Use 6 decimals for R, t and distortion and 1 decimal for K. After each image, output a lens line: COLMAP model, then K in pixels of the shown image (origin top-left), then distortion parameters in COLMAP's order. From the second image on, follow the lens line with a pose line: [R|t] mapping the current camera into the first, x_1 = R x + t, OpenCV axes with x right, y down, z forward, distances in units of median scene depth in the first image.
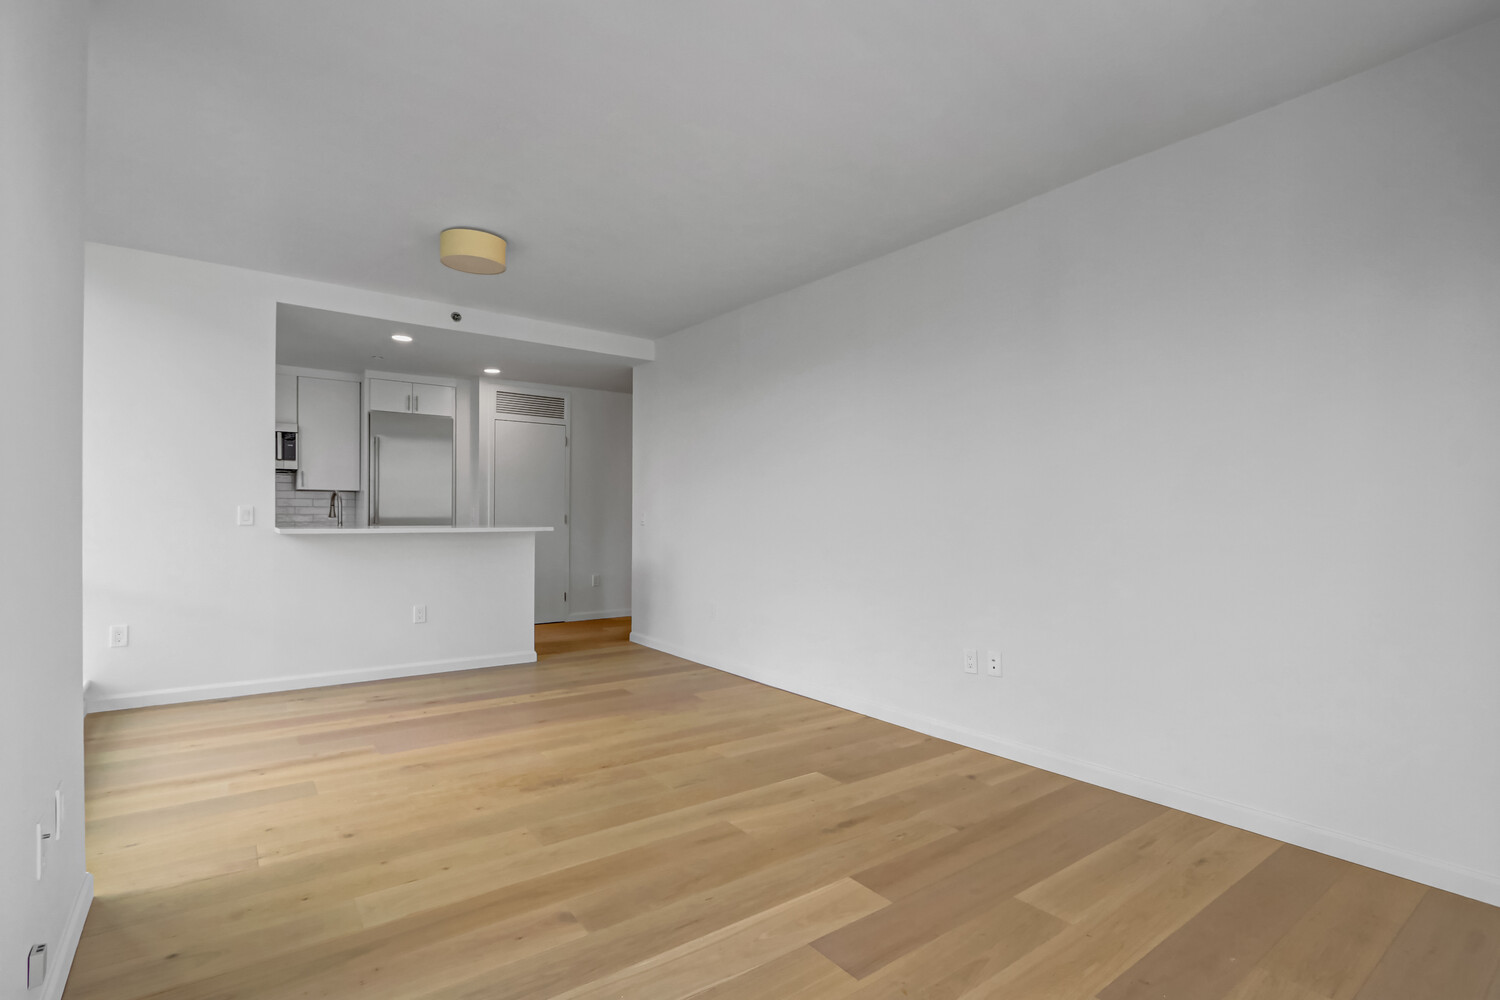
lens RADIAL K [[692.8, 0, 747.7], [0, 692.8, 509.3], [0, 0, 1]] dist [-0.022808, 0.002502]
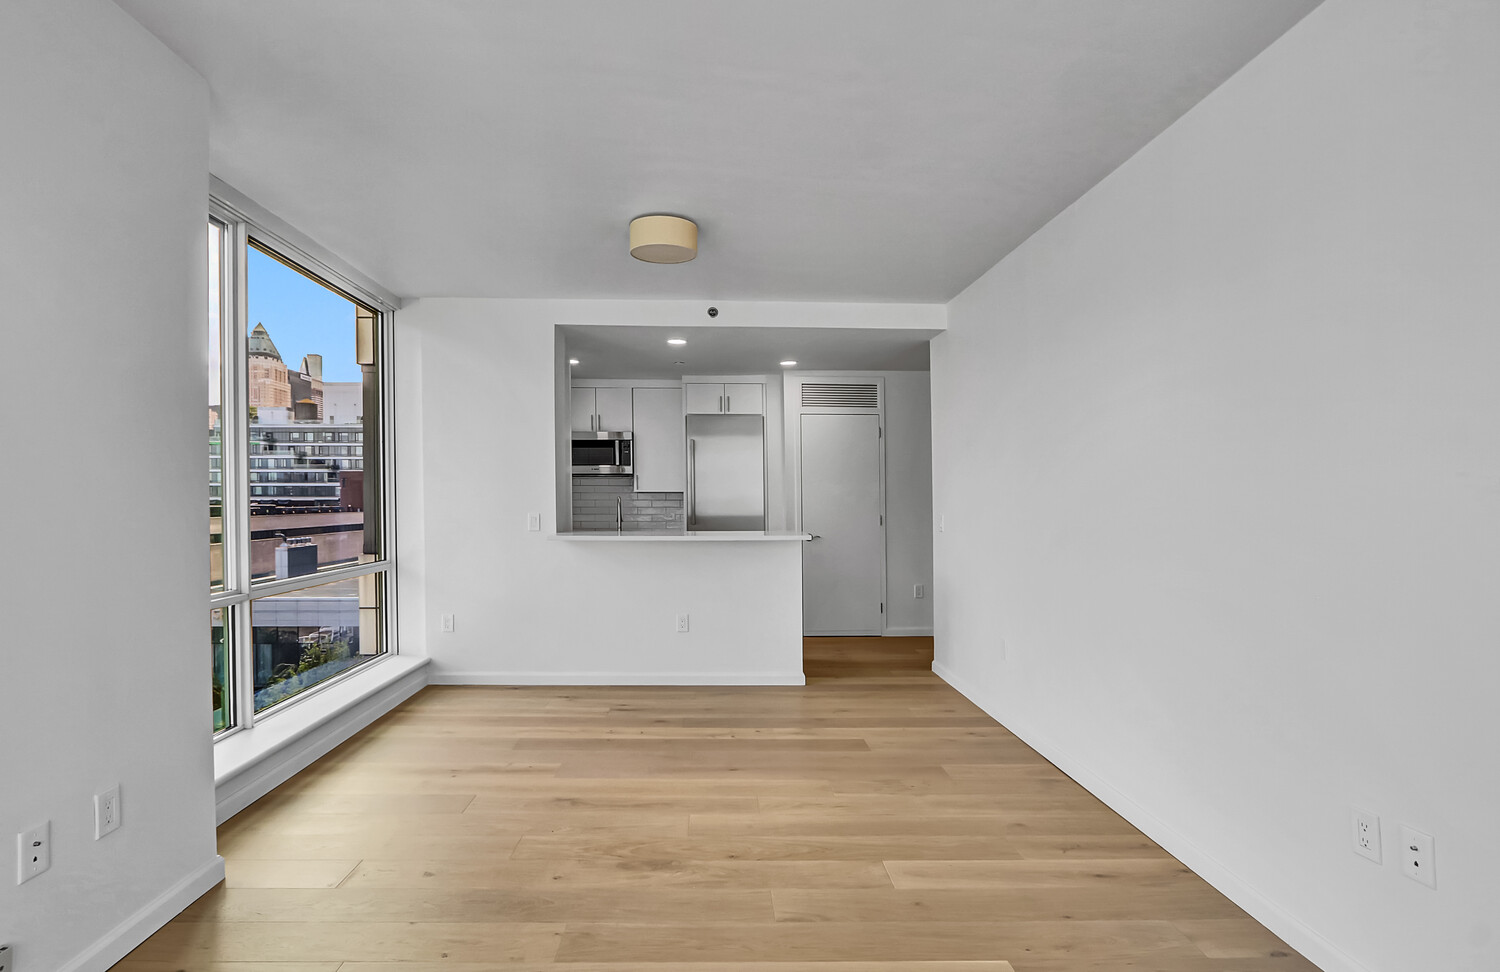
lens RADIAL K [[717.3, 0, 738.0], [0, 717.3, 488.4], [0, 0, 1]] dist [-0.015080, 0.001346]
pose [[0.818700, -0.016594, -0.573982, 0.156162], [0.009302, 0.999834, -0.015637, -0.018174], [0.574147, 0.007463, 0.818718, 0.194861]]
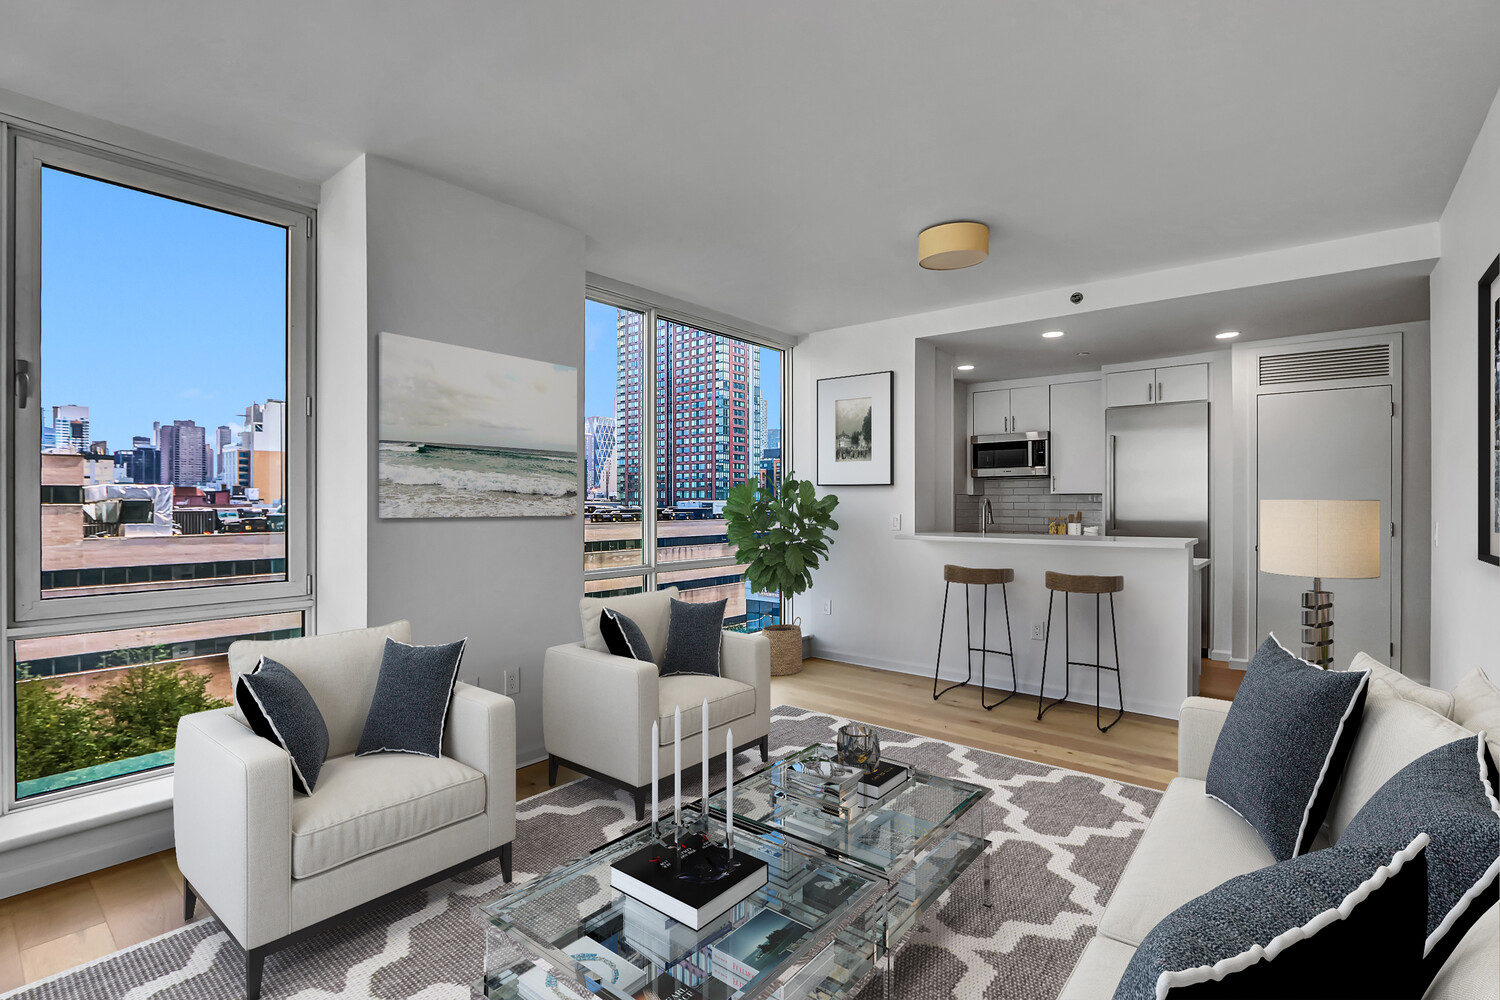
lens RADIAL K [[692.8, 0, 717.1], [0, 692.8, 503.8], [0, 0, 1]] dist [-0.022808, 0.002502]
pose [[0.211793, -0.004134, -0.977306, 0.304917], [0.007221, 0.999970, -0.002665, -0.017317], [0.977288, -0.006493, 0.211817, 0.338923]]
